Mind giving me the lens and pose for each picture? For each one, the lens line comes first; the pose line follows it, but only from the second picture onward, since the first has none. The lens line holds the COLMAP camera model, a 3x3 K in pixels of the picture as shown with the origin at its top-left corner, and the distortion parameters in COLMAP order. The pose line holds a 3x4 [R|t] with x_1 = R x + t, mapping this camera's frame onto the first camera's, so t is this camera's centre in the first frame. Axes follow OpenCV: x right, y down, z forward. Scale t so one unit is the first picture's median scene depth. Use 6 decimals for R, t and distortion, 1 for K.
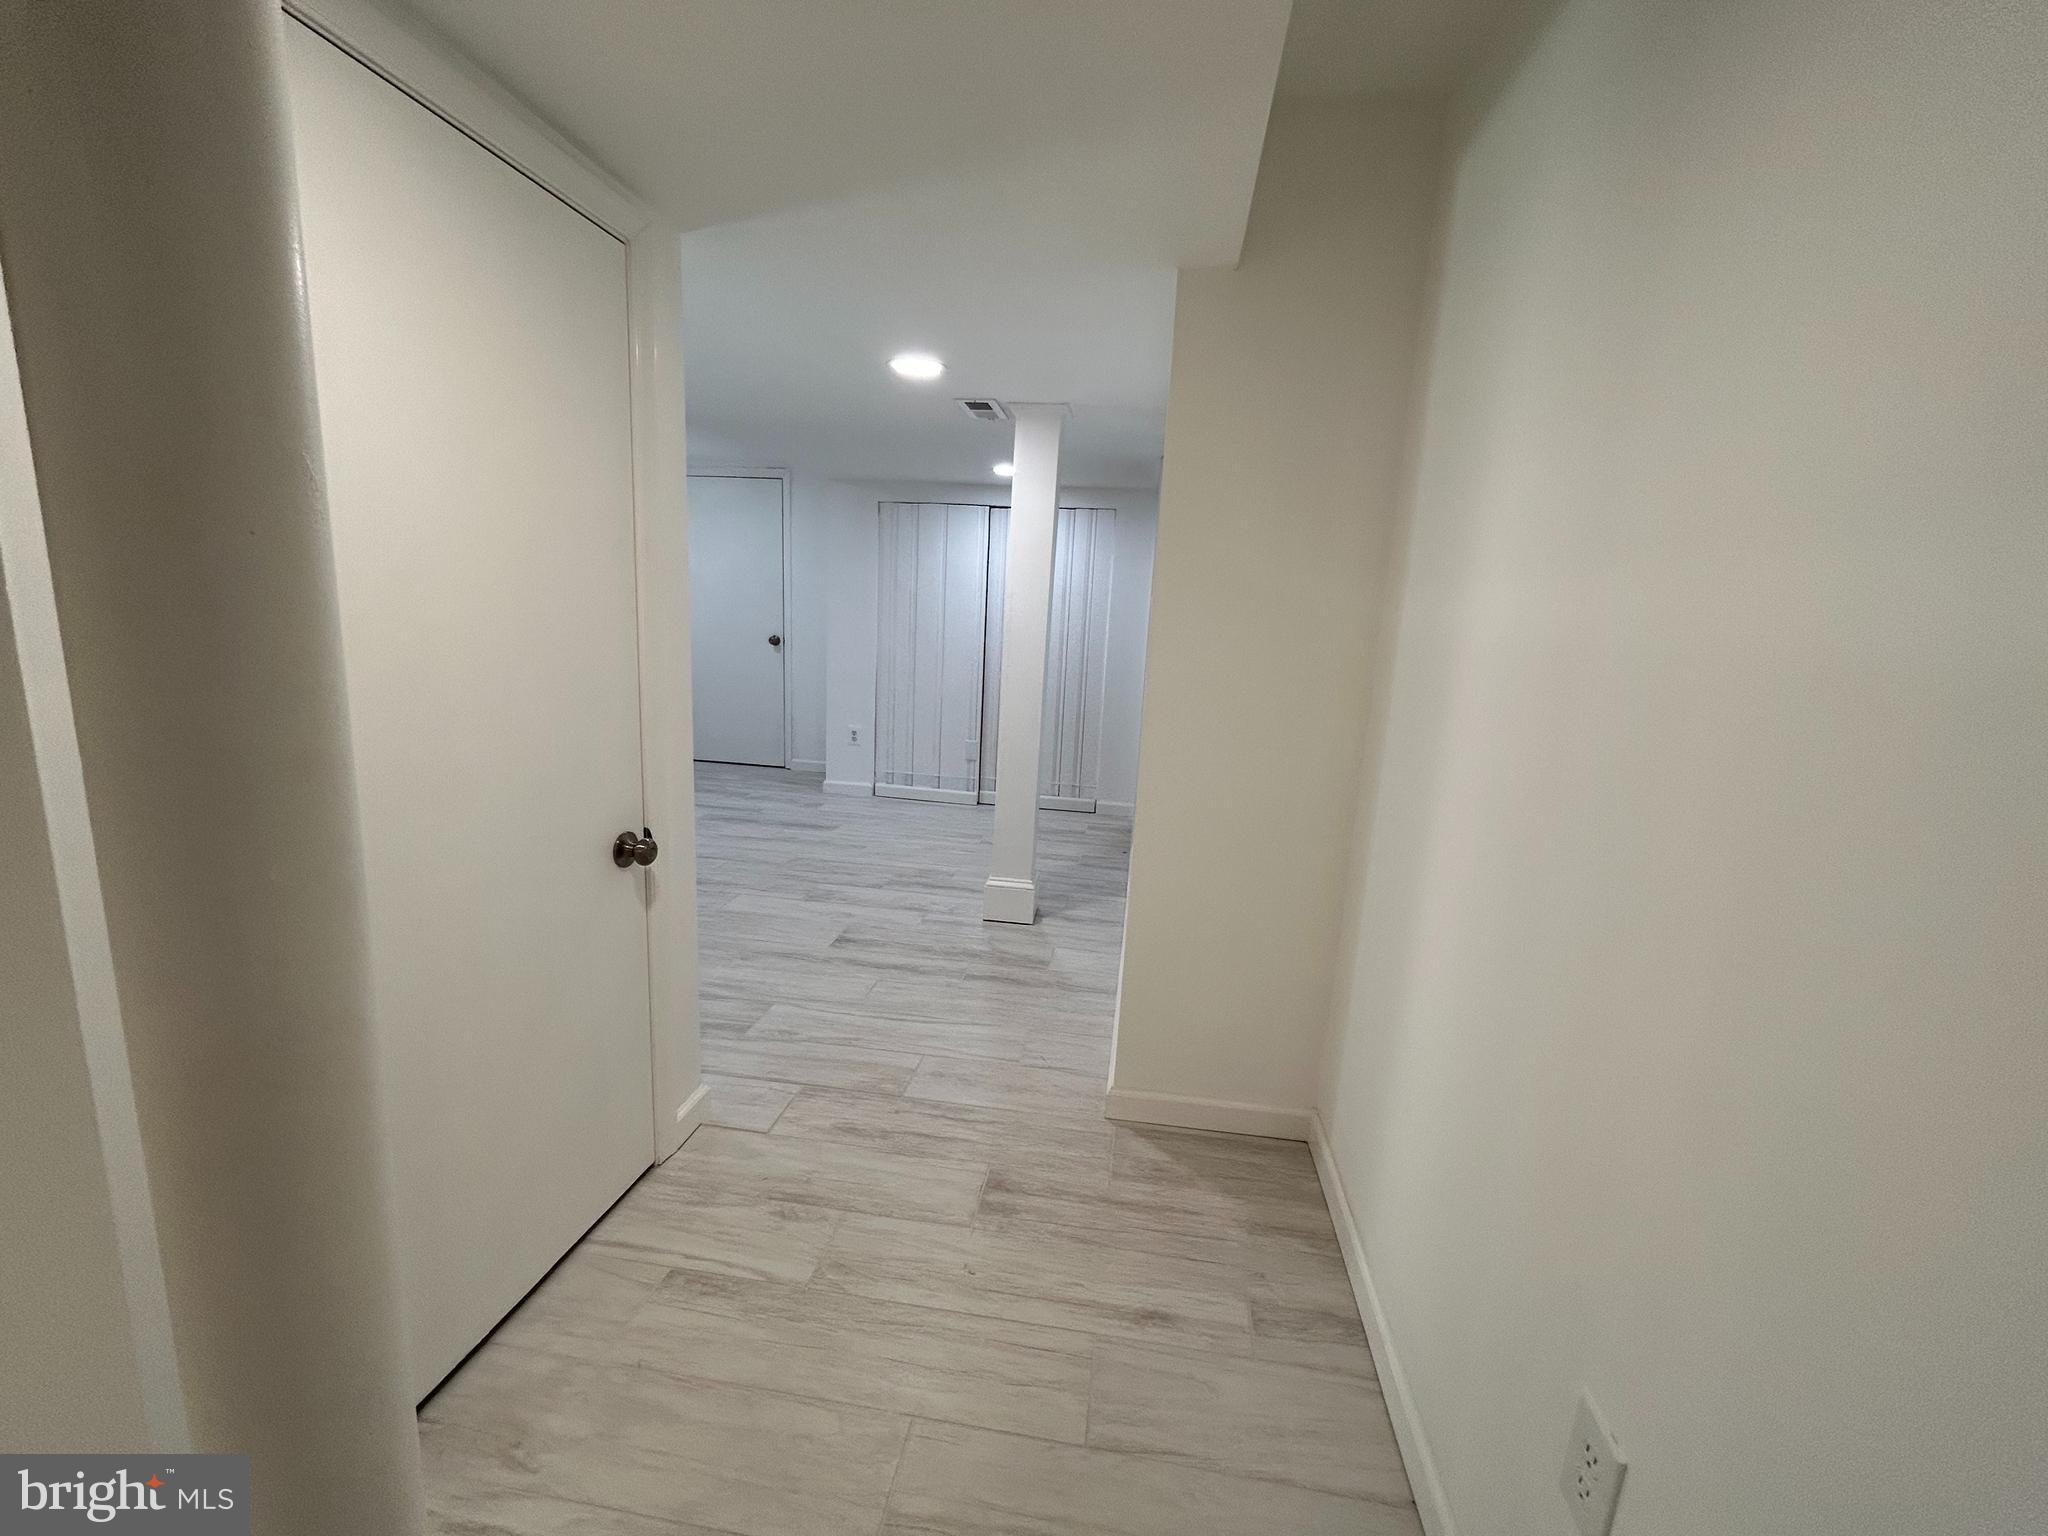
lens RADIAL K [[830.1, 0, 1028.4], [0, 830.1, 769.6], [0, 0, 1]] dist [-0.002444, 0.001403]
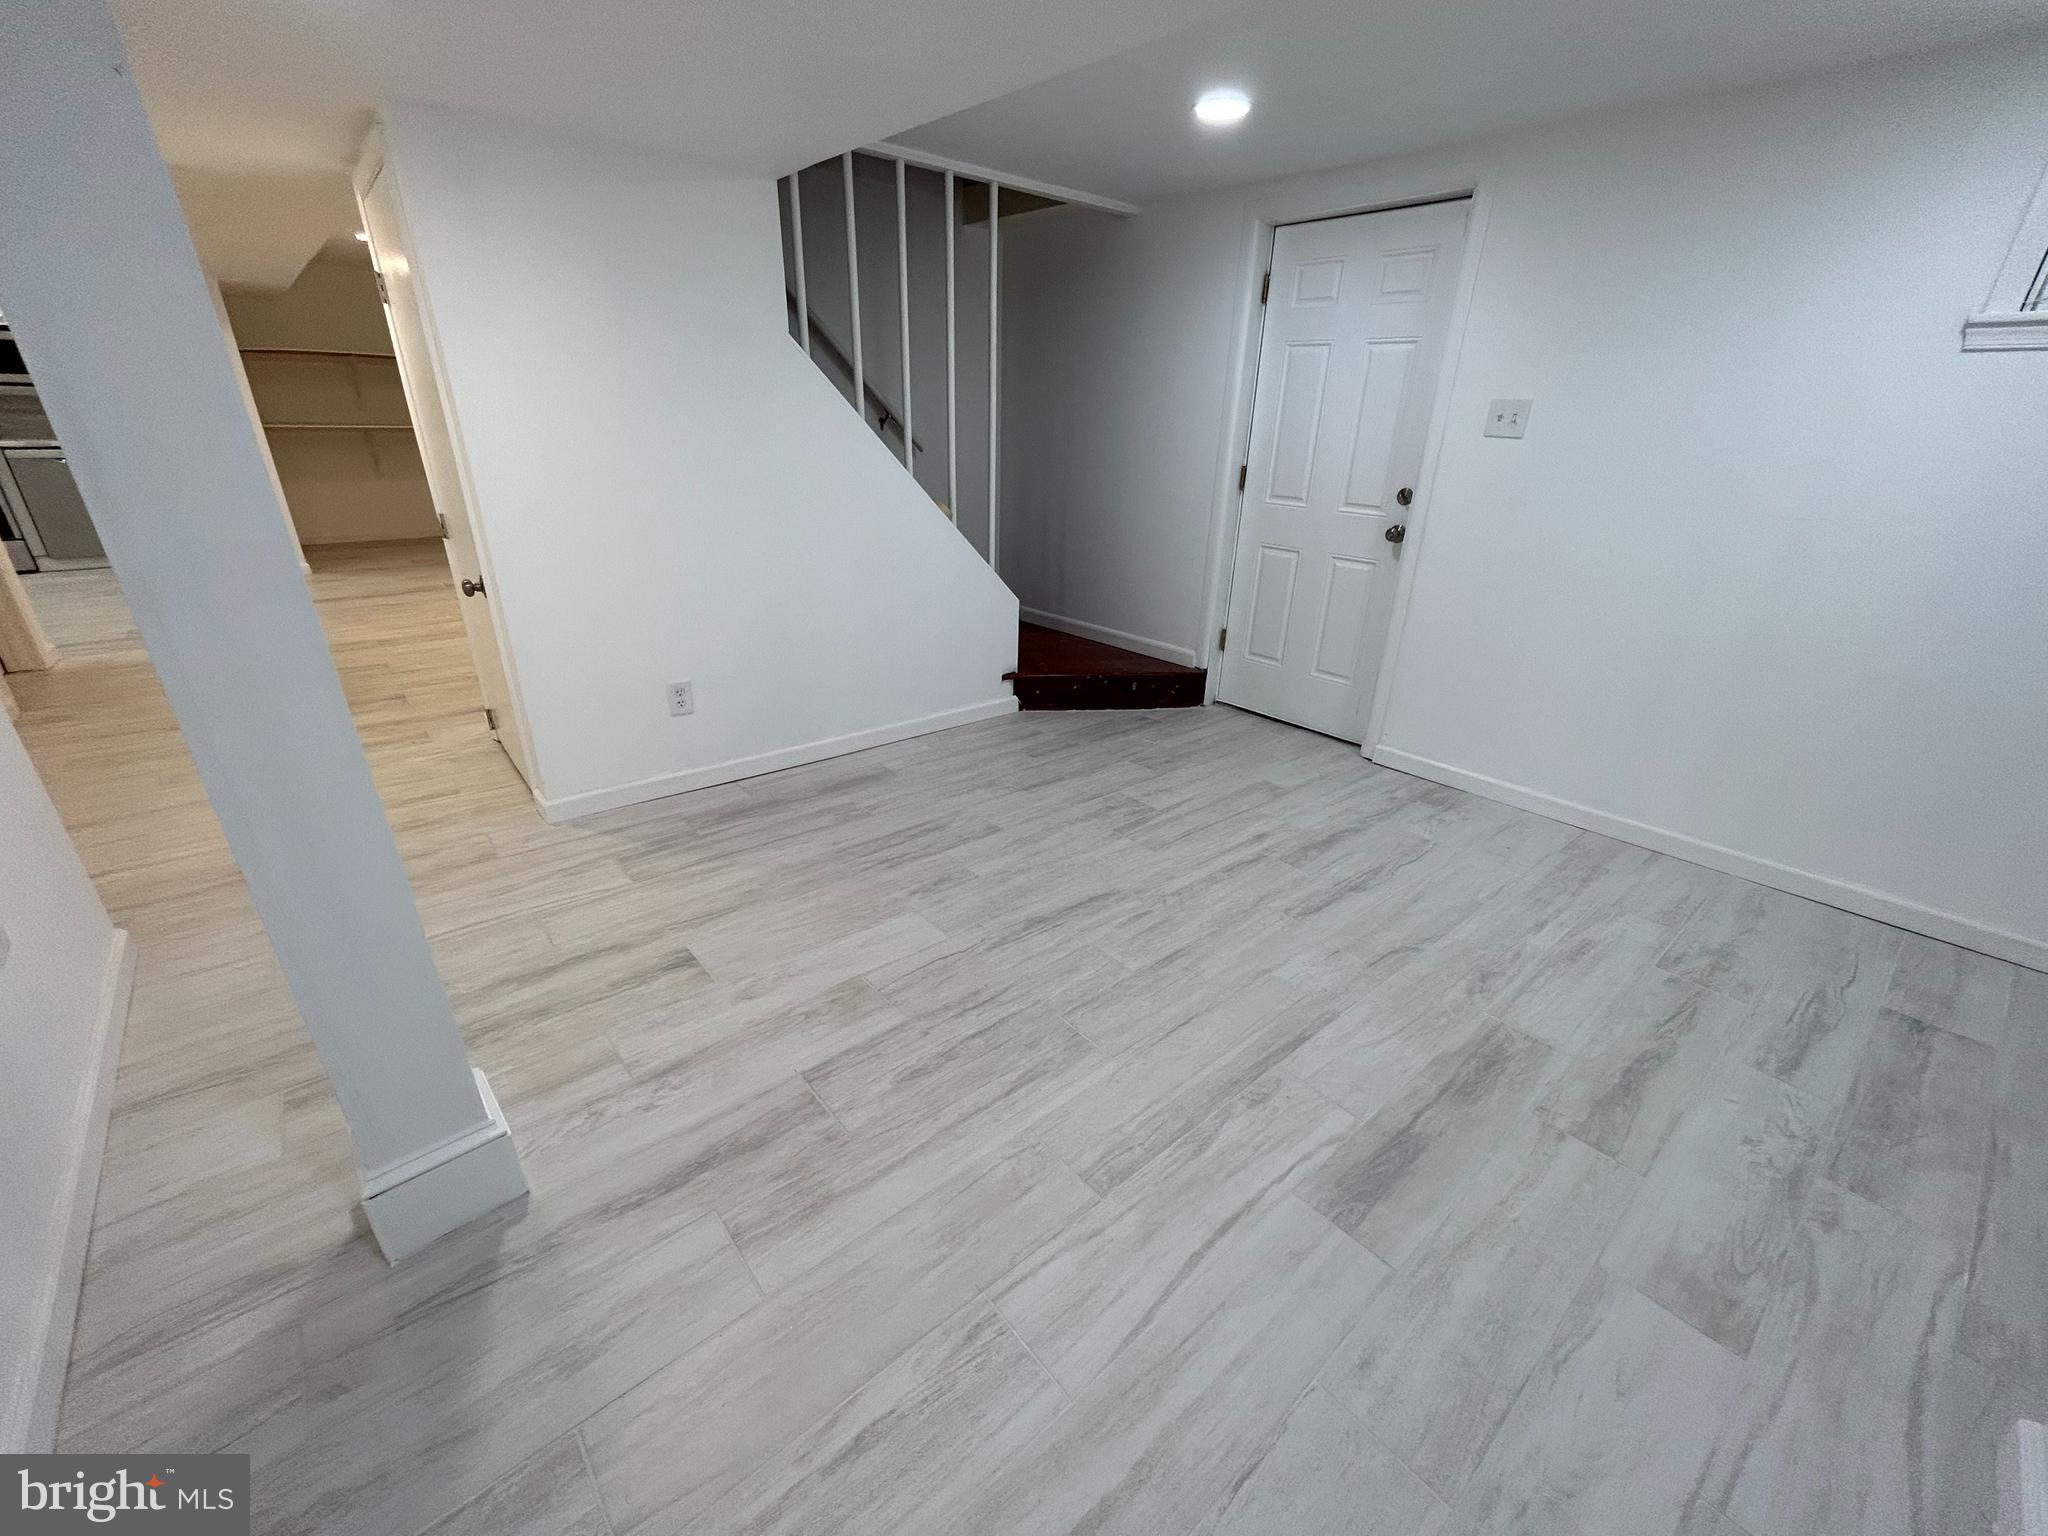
lens RADIAL K [[830.1, 0, 1027.1], [0, 830.1, 767.3], [0, 0, 1]] dist [-0.002444, 0.001403]
pose [[-0.643439, 0.241228, -0.726495, 0.041295], [-0.201751, 0.862056, 0.464926, -0.247722], [0.738433, 0.445722, -0.506012, 1.201992]]
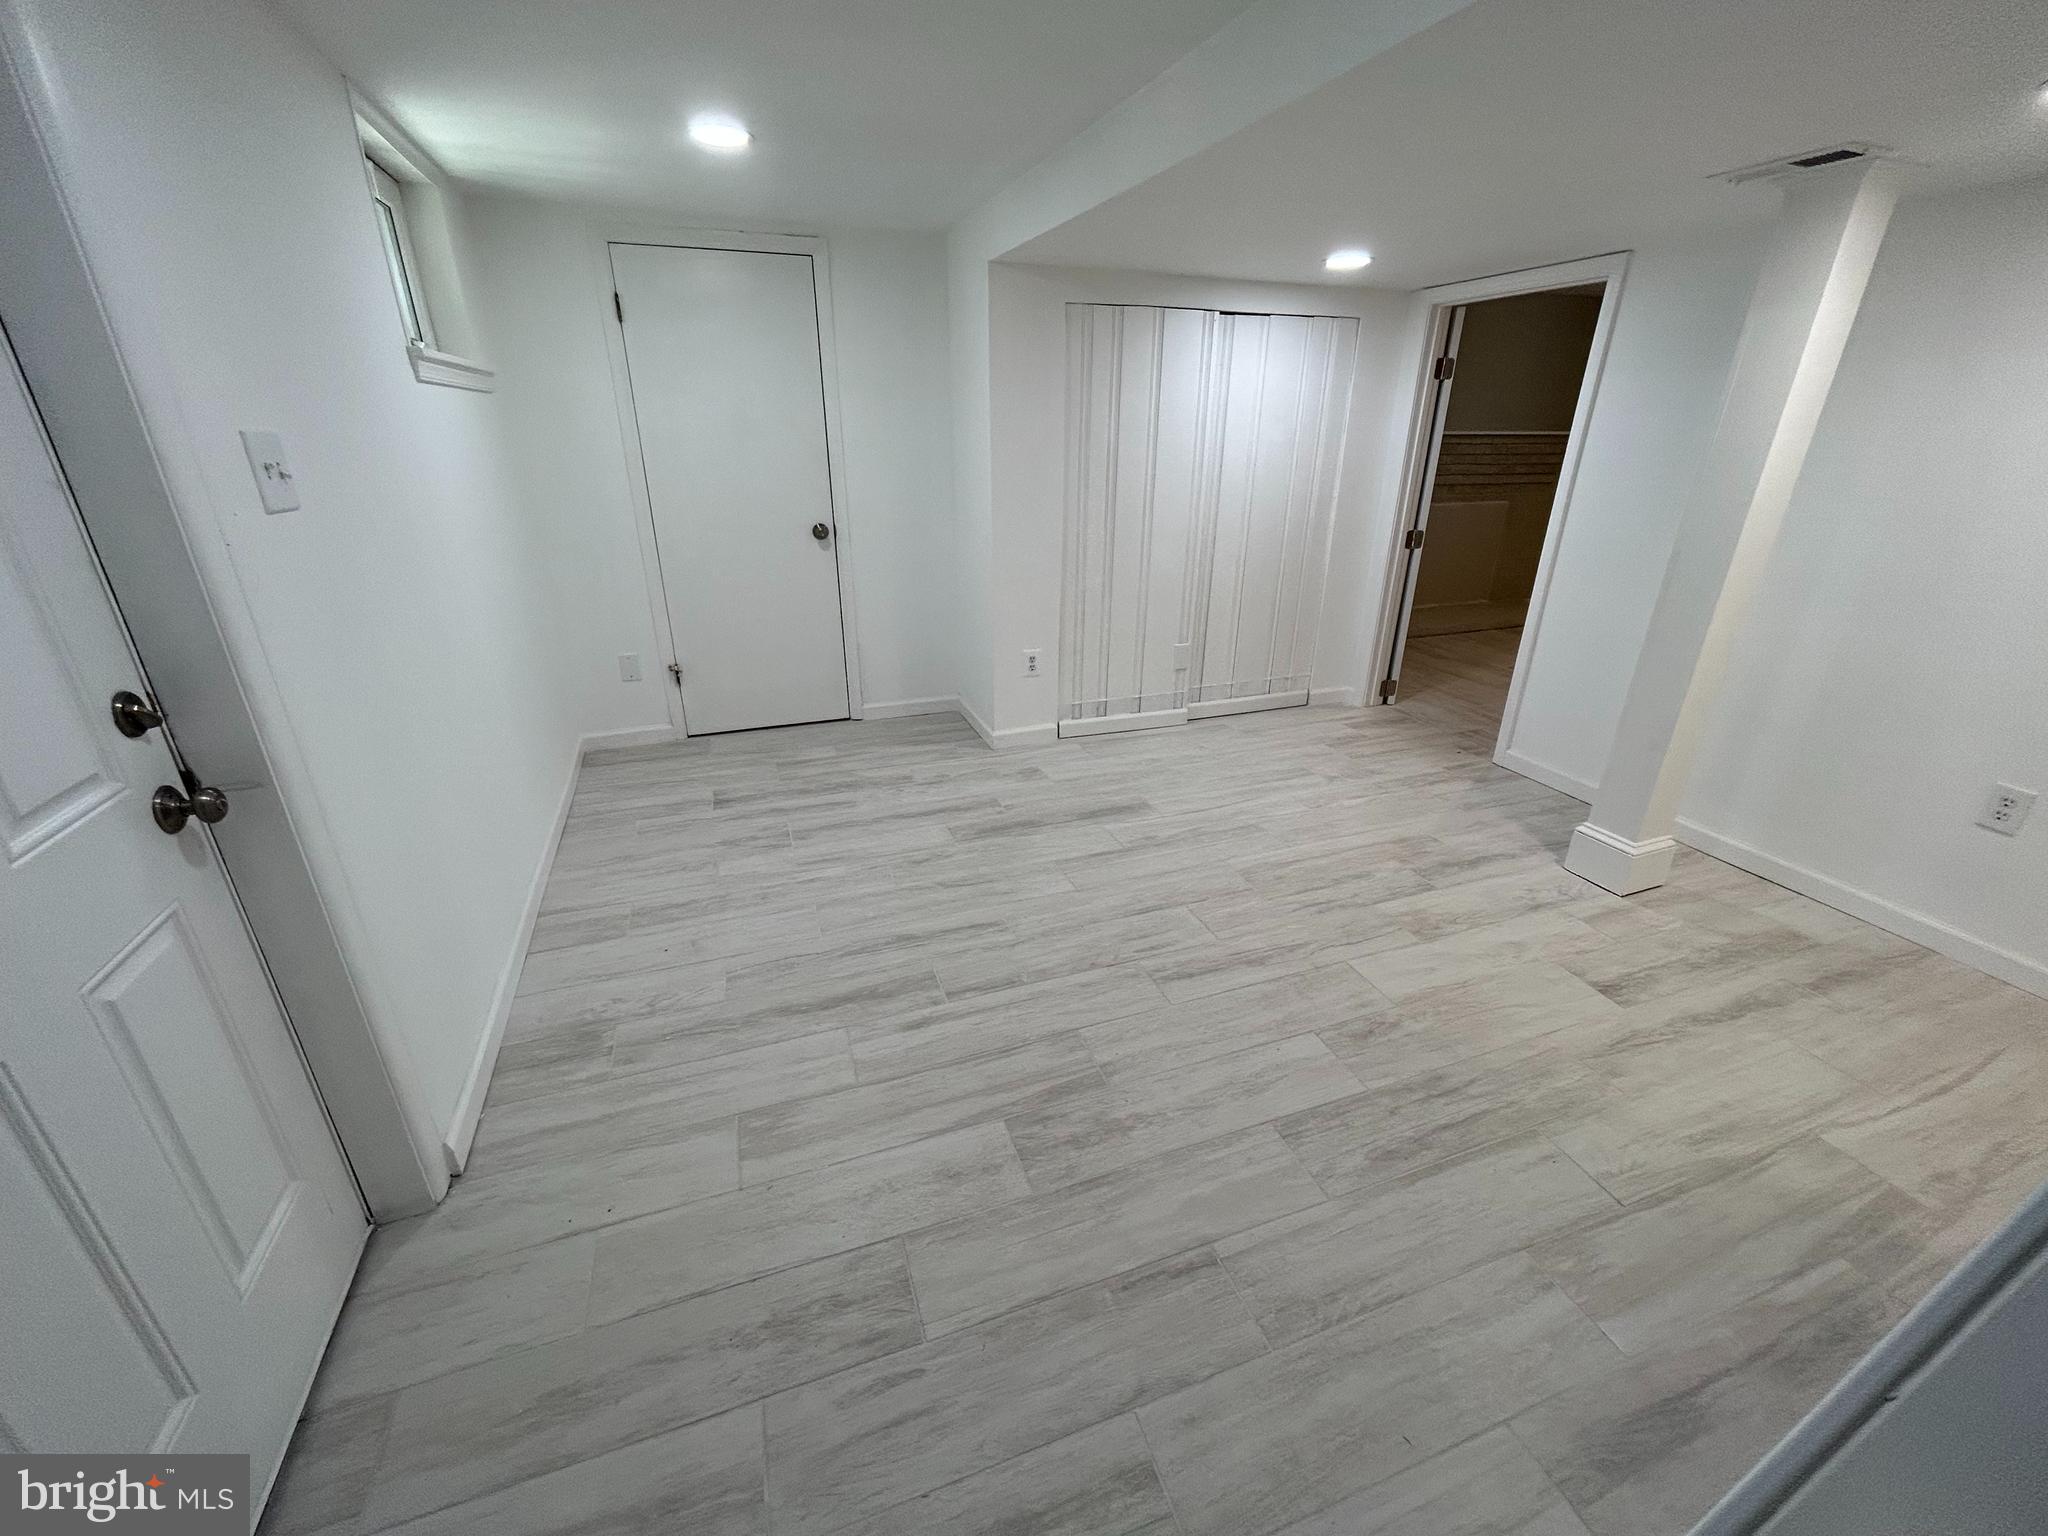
lens RADIAL K [[830.1, 0, 1025.8], [0, 830.1, 772.4], [0, 0, 1]] dist [-0.002444, 0.001403]
pose [[0.875726, -0.230144, 0.424427, -0.753821], [0.132530, 0.959897, 0.247050, -0.178630], [-0.464263, -0.160098, 0.871107, 0.517825]]
